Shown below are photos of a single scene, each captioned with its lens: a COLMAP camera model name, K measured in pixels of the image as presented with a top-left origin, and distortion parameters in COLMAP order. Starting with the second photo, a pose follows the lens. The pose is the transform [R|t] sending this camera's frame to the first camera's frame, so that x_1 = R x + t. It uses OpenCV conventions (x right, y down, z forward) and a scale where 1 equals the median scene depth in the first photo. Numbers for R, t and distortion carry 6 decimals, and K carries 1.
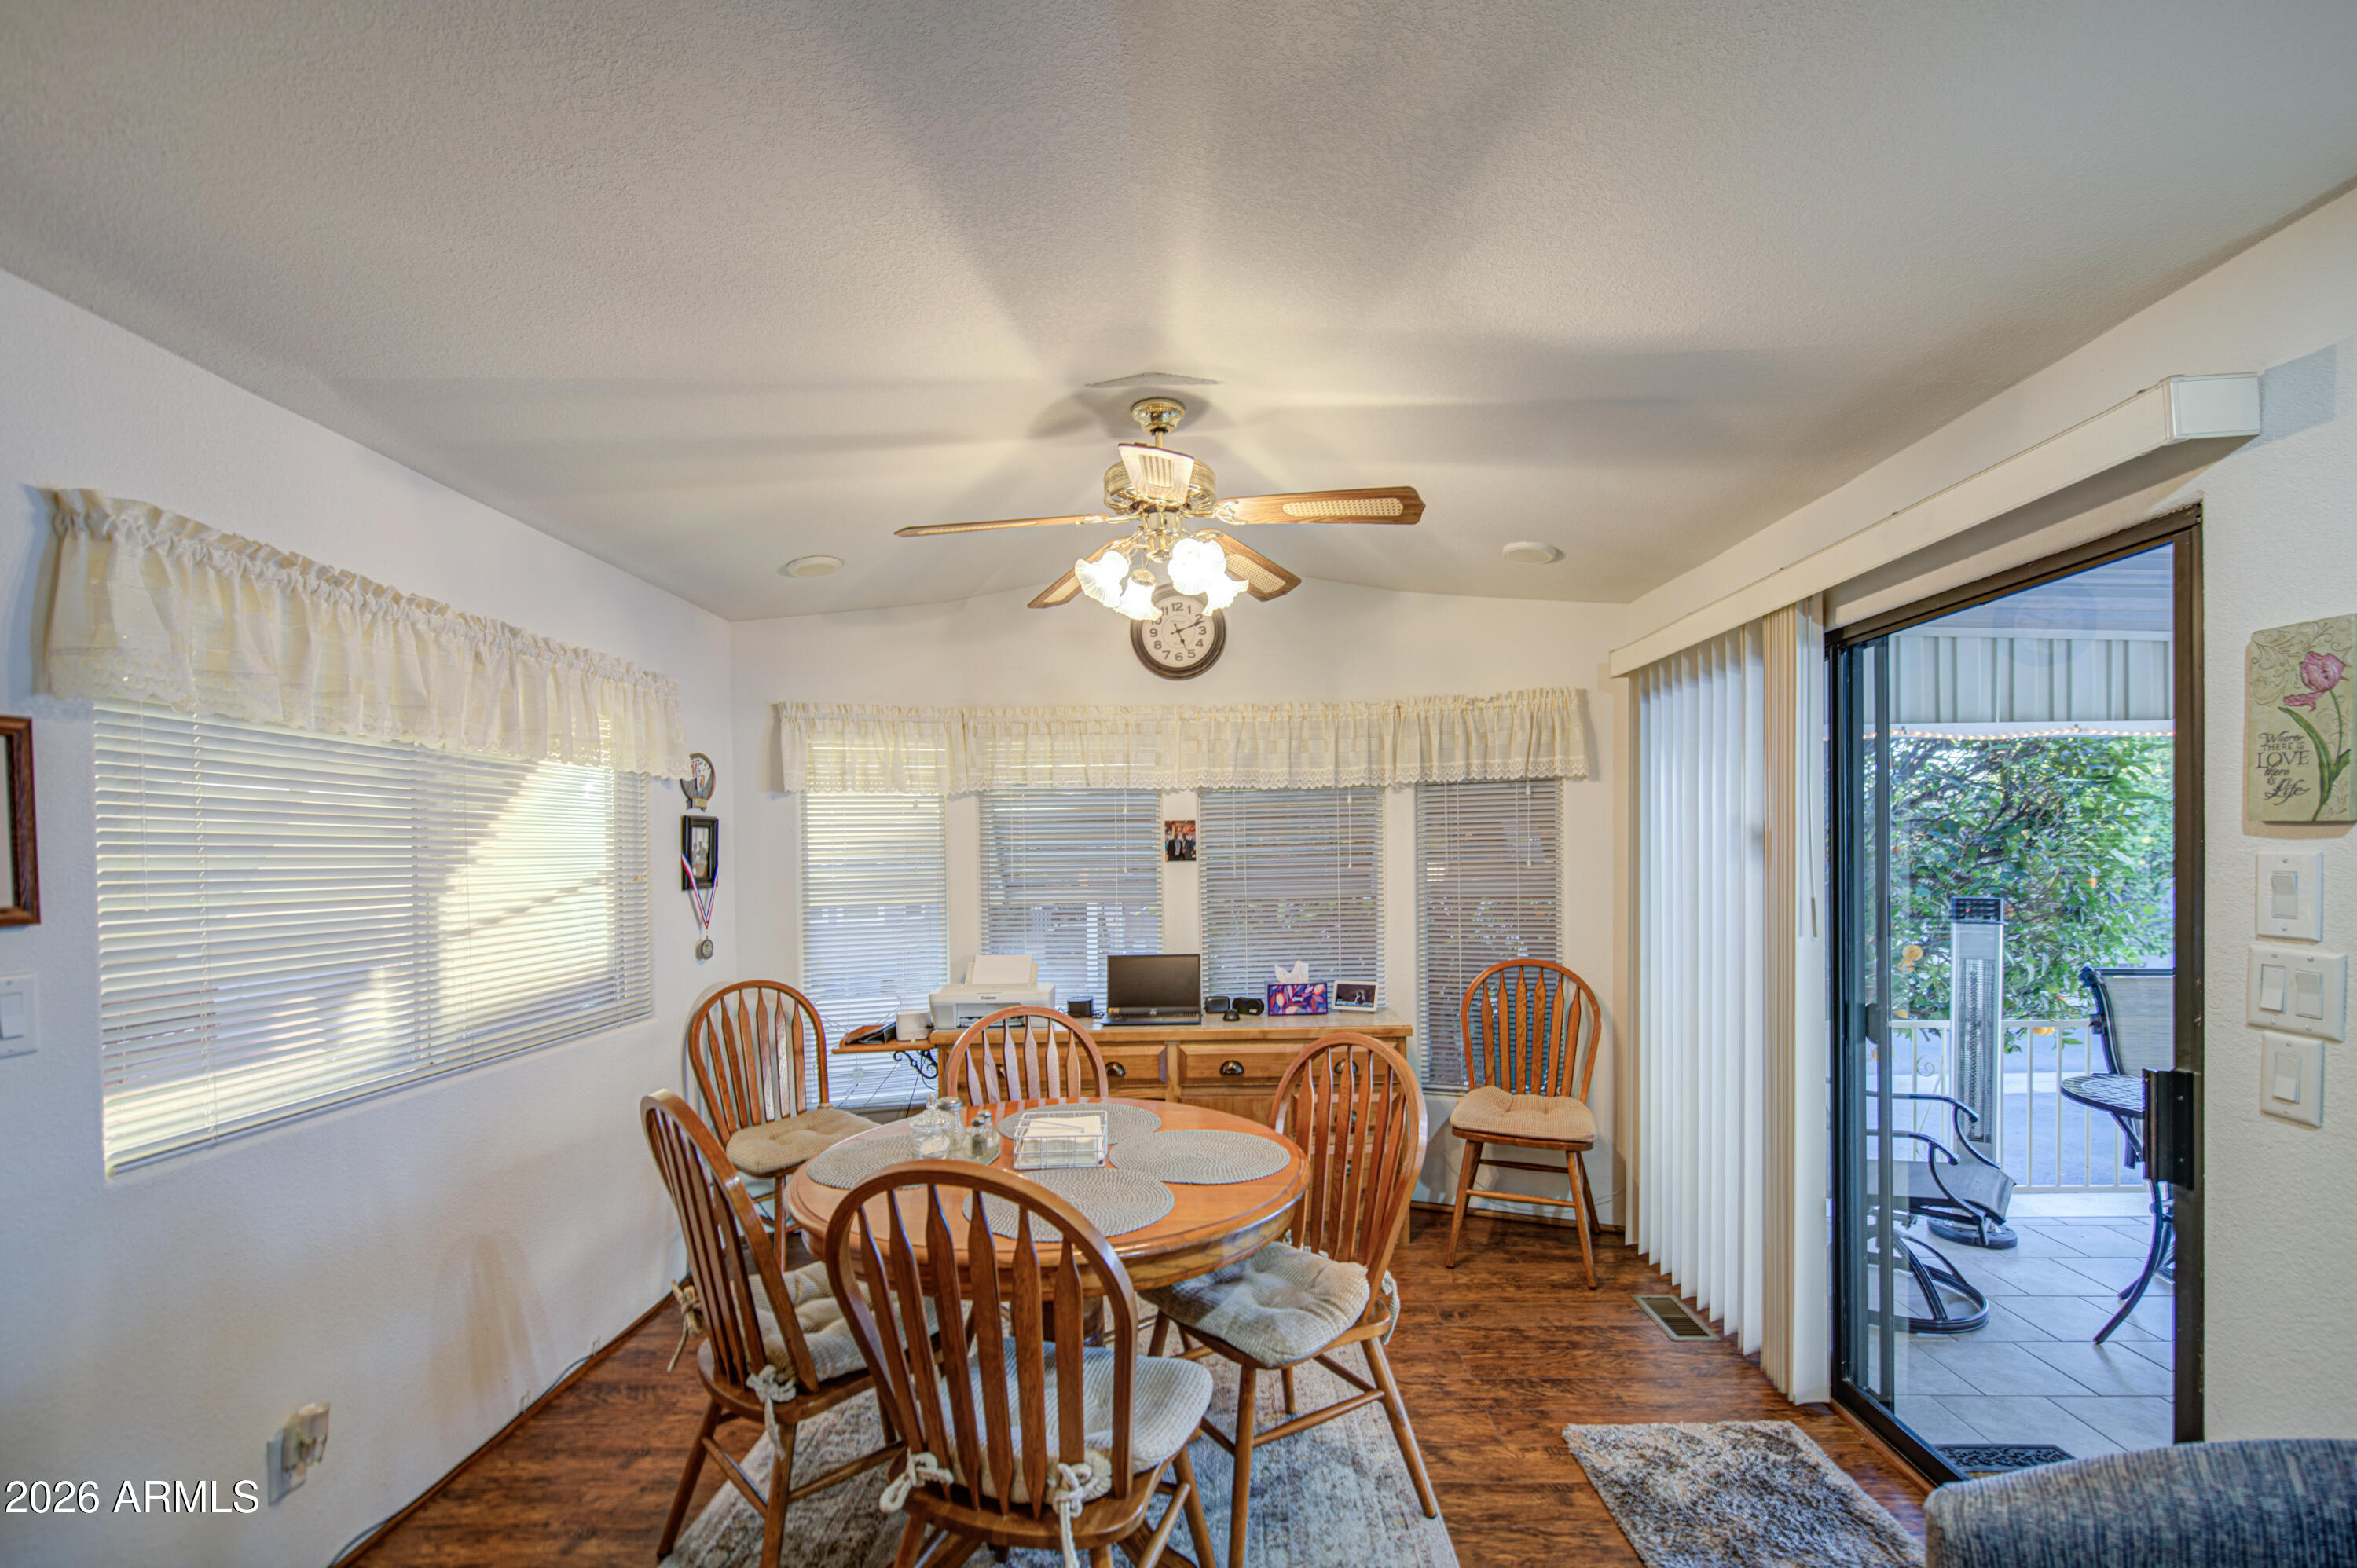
lens RADIAL K [[962.0, 0, 1182.6], [0, 962.0, 863.1], [0, 0, 1]] dist [-0.001145, -0.000768]
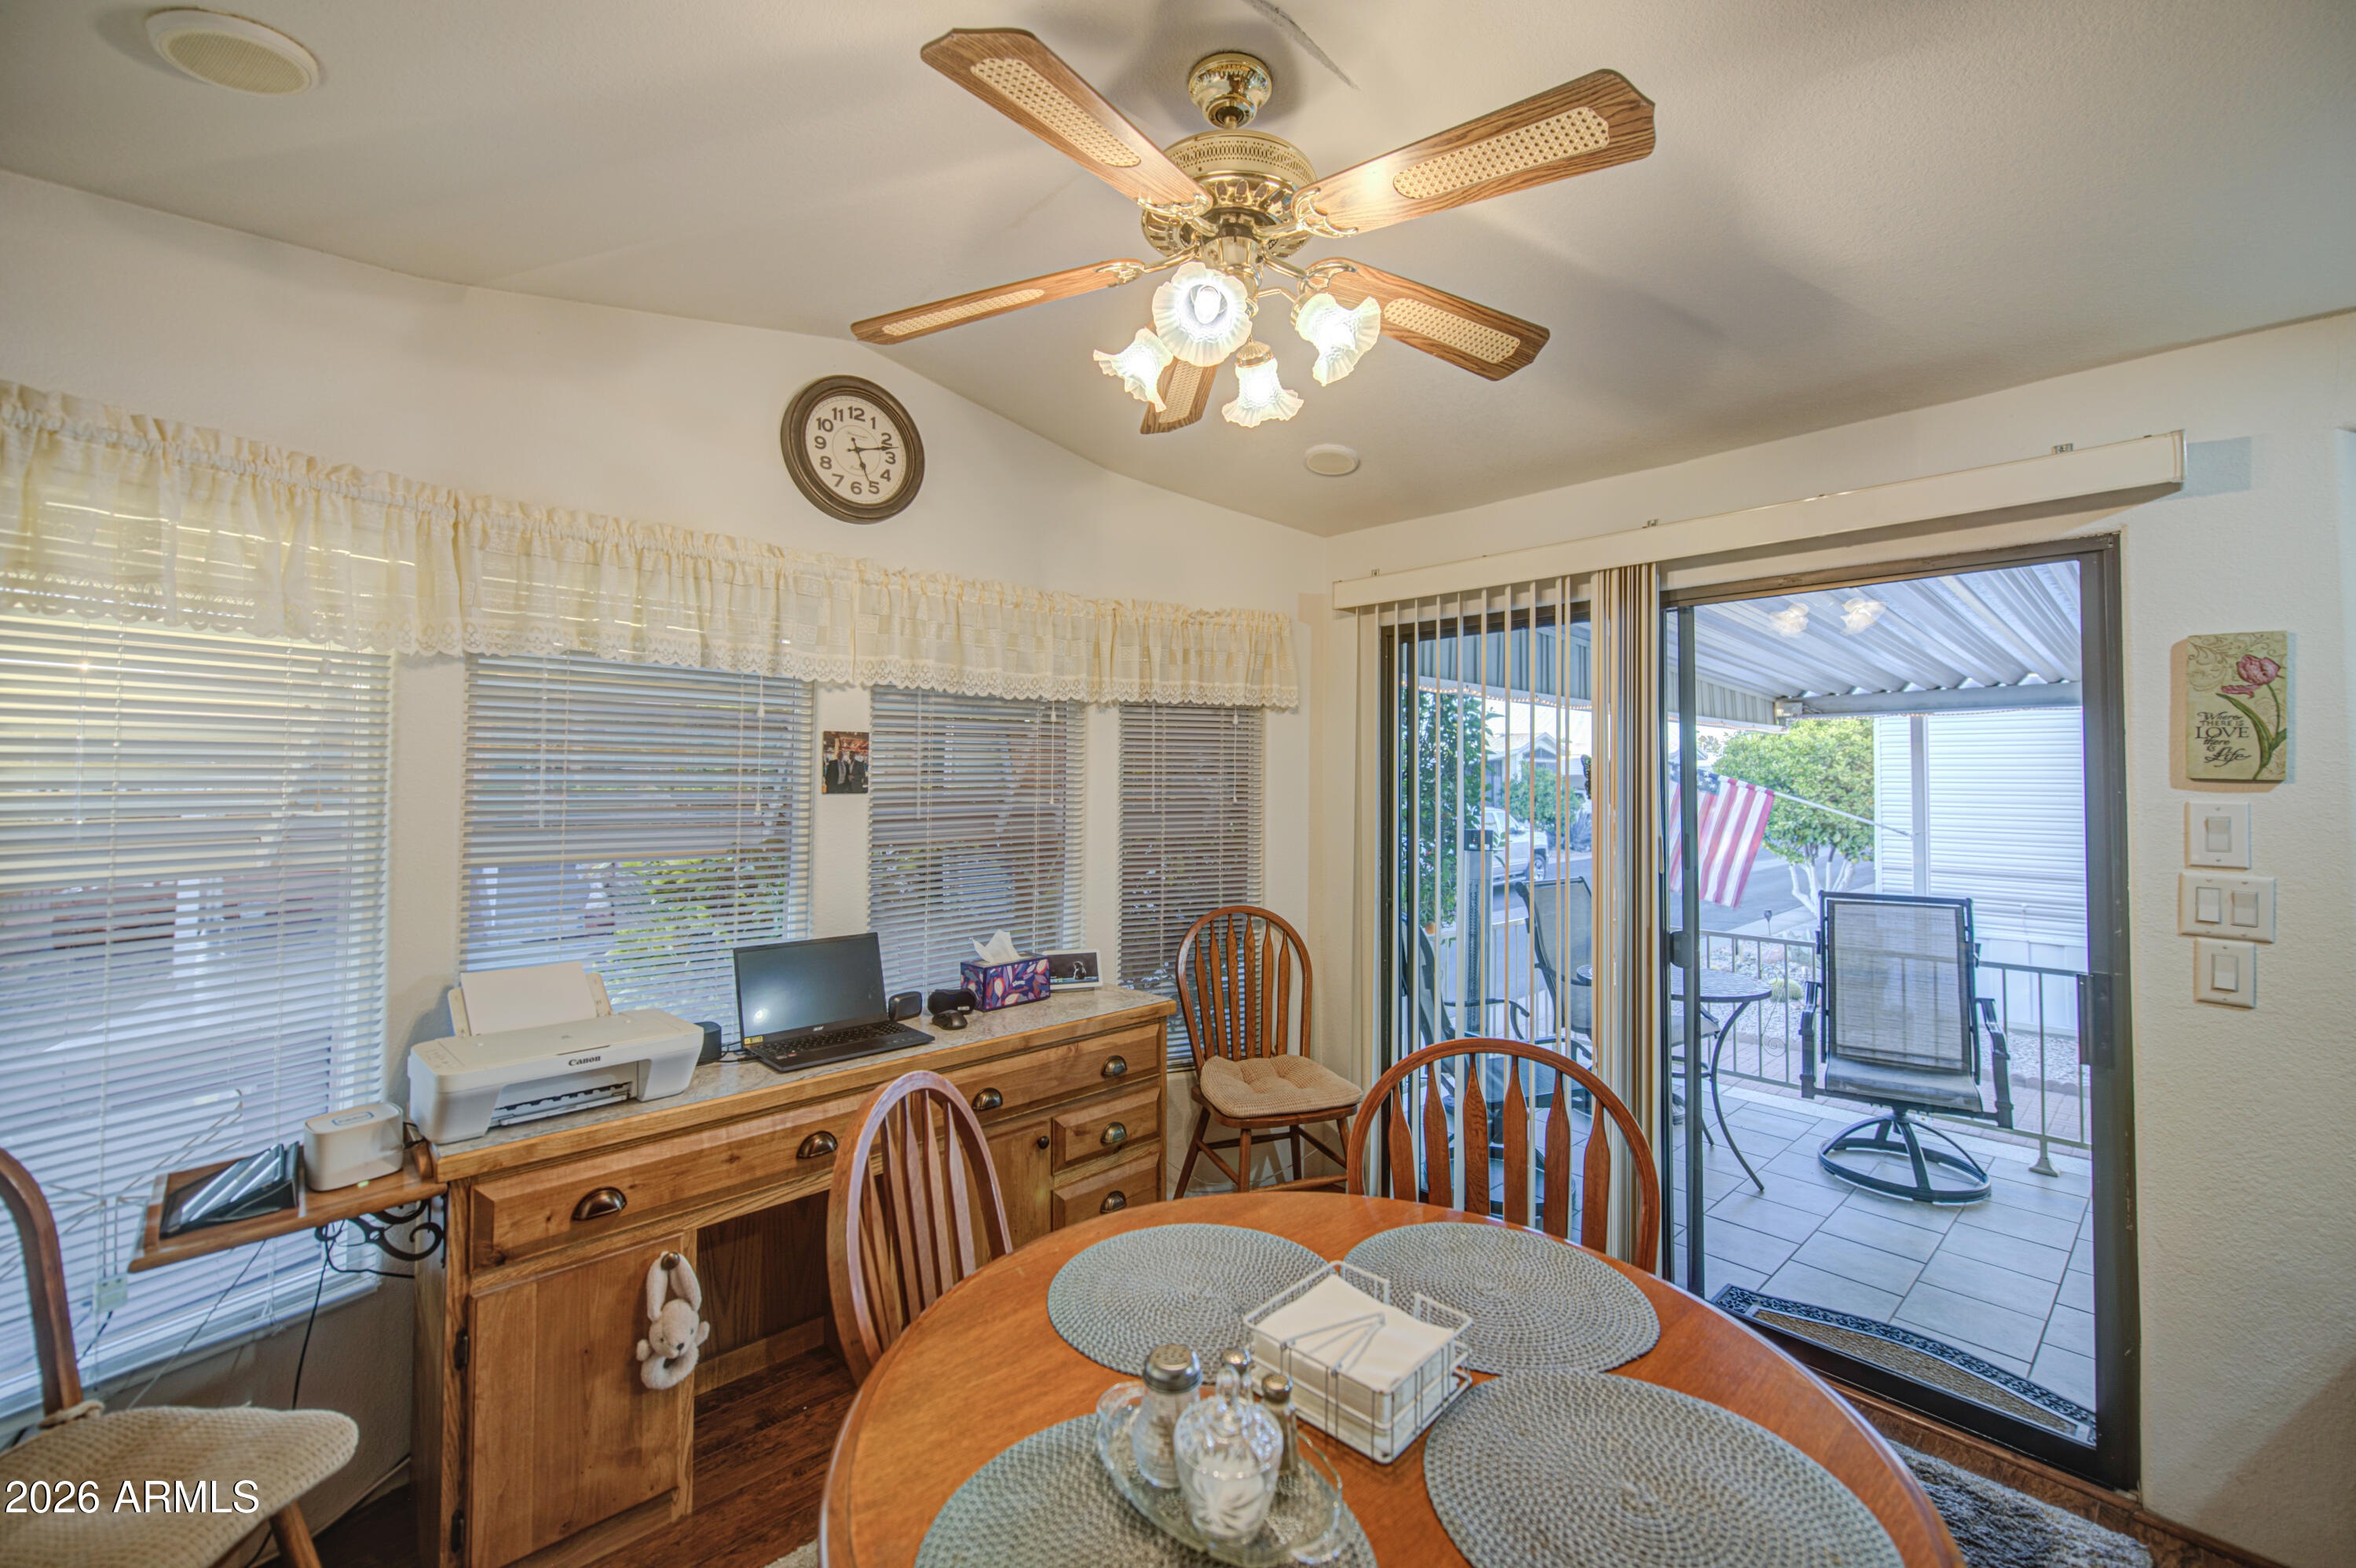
lens RADIAL K [[969.3, 0, 1175.0], [0, 969.3, 749.4], [0, 0, 1]] dist [-0.000487, -0.000308]
pose [[0.728011, 0.041980, 0.684279, -0.325110], [-0.010231, 0.998678, -0.050382, -0.000857], [-0.685490, 0.029678, 0.727477, 0.395558]]
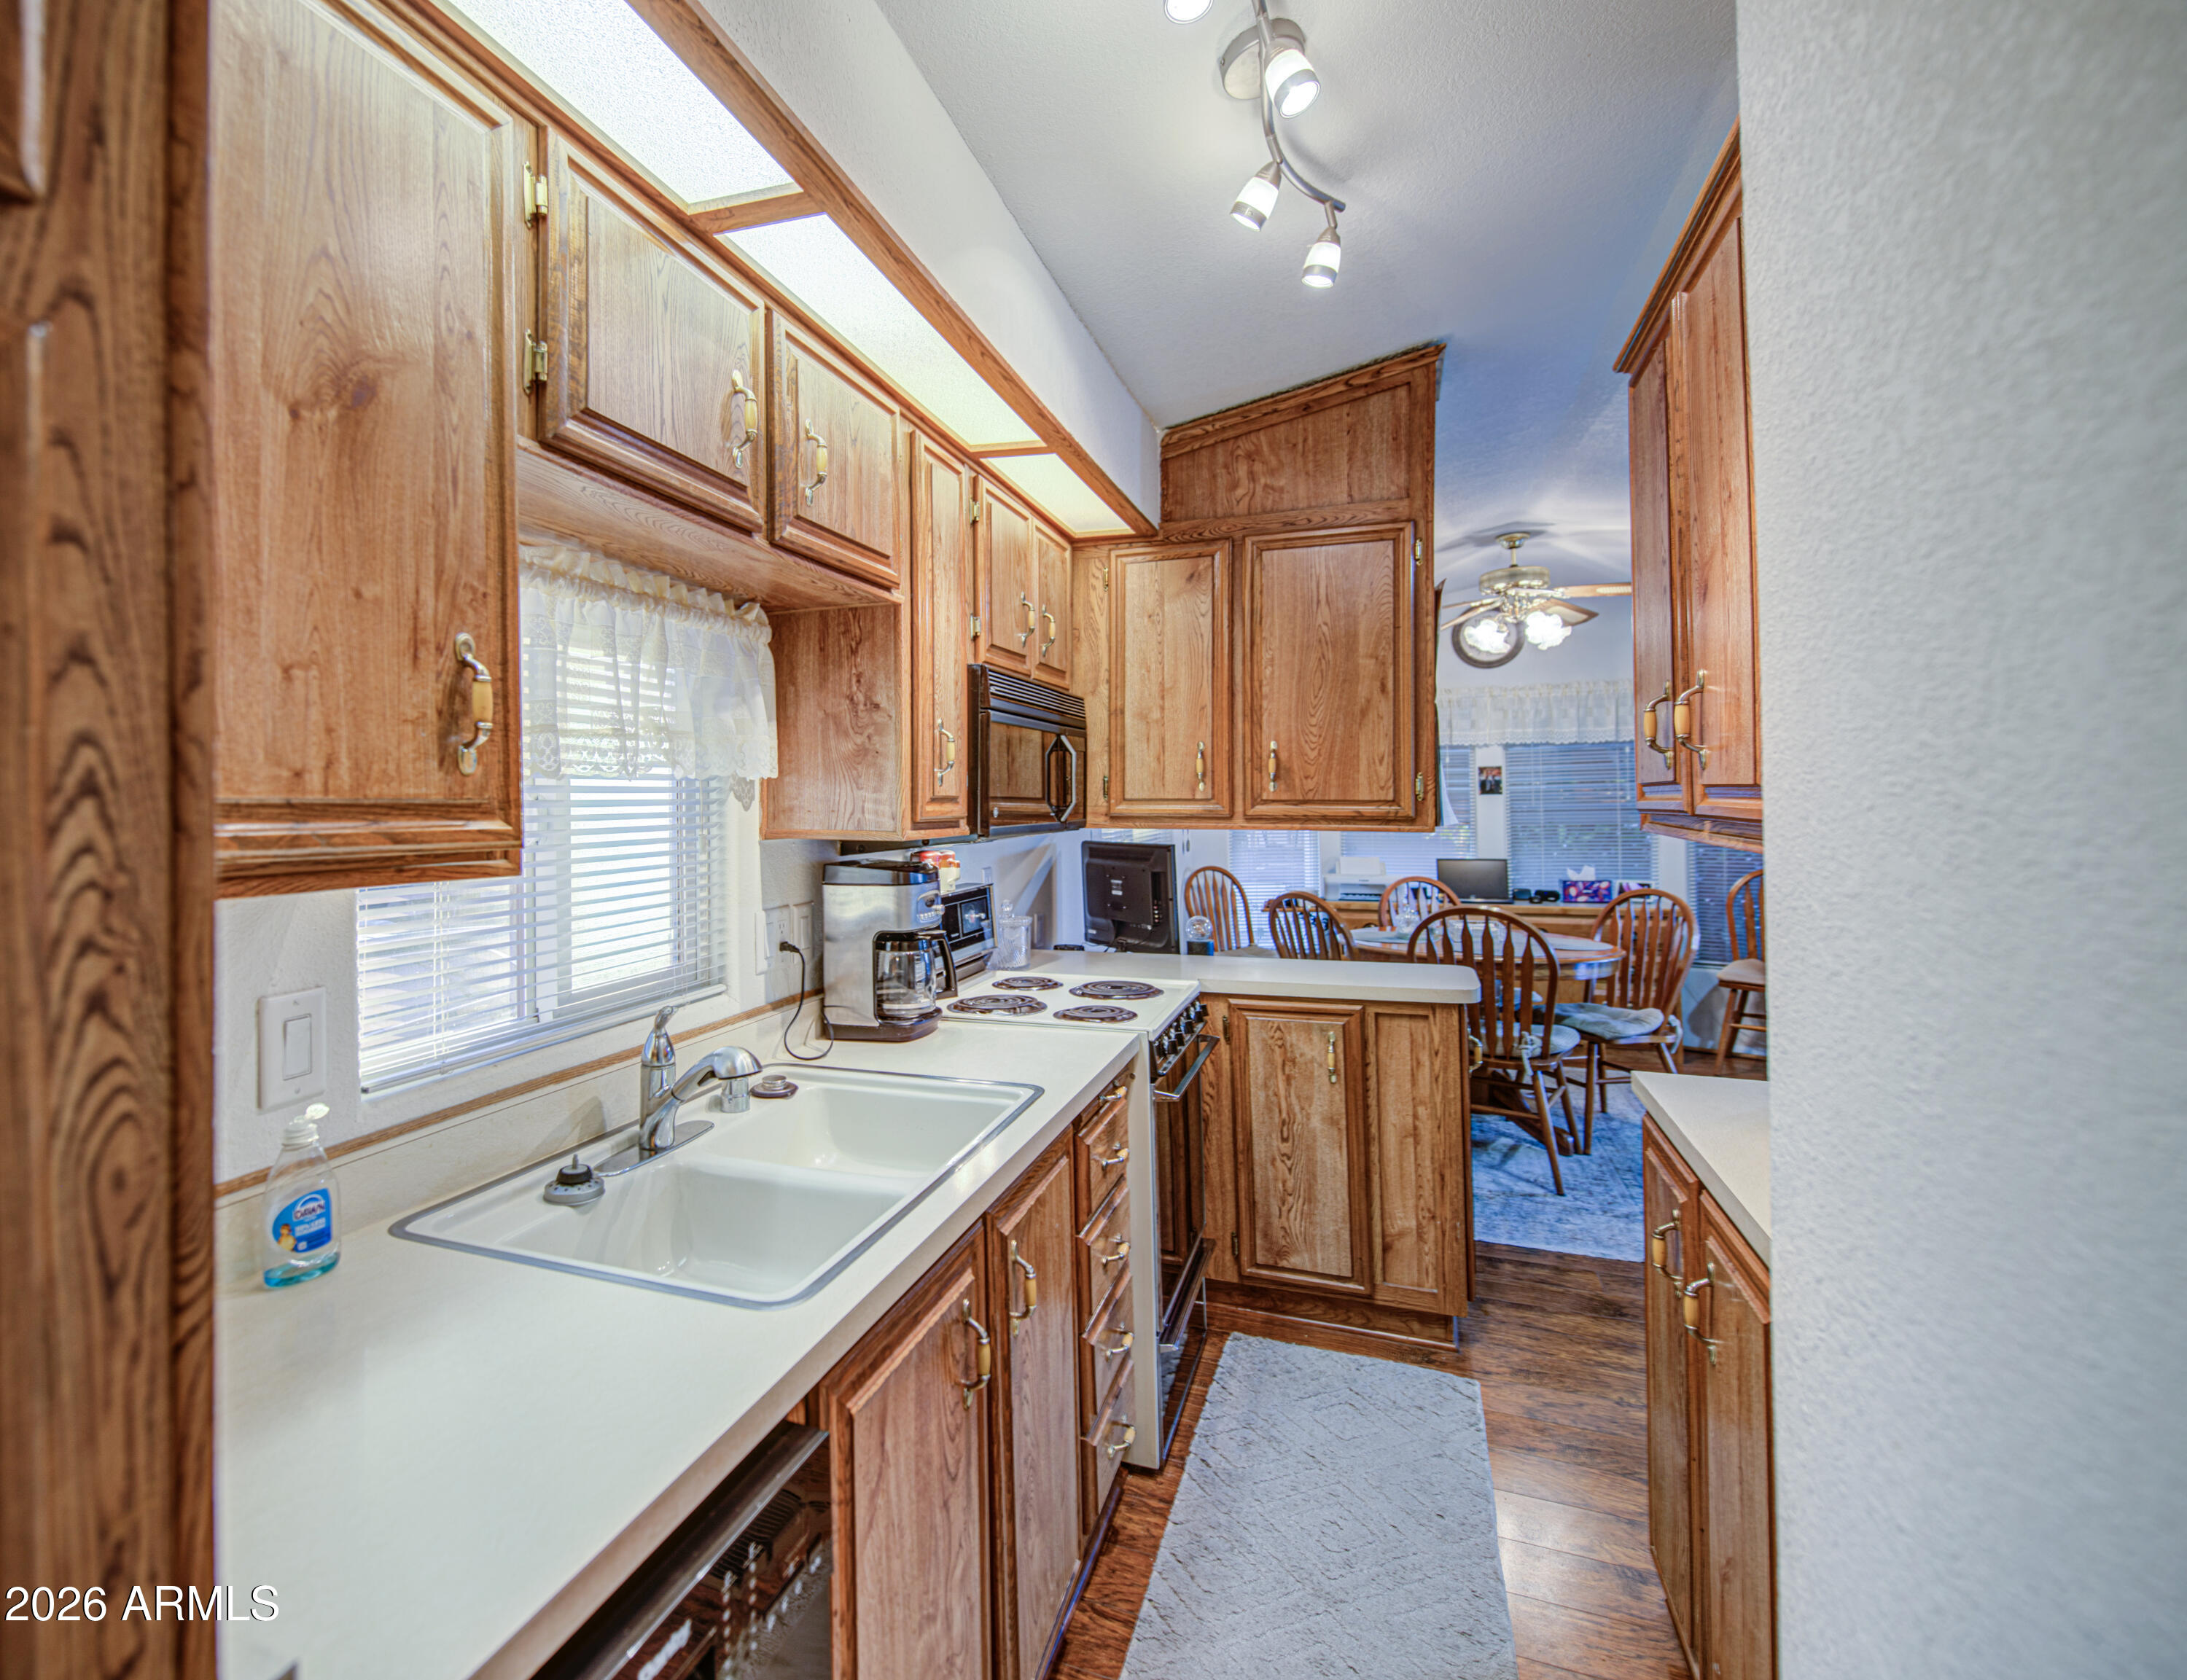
lens RADIAL K [[1027.3, 0, 962.5], [0, 1027.3, 788.9], [0, 0, 1]] dist [-0.002051, -0.000344]
pose [[0.933901, -0.003360, -0.357516, -0.210171], [-0.003886, 0.999801, -0.019547, 0.024867], [0.357511, 0.019644, 0.933702, -0.787342]]
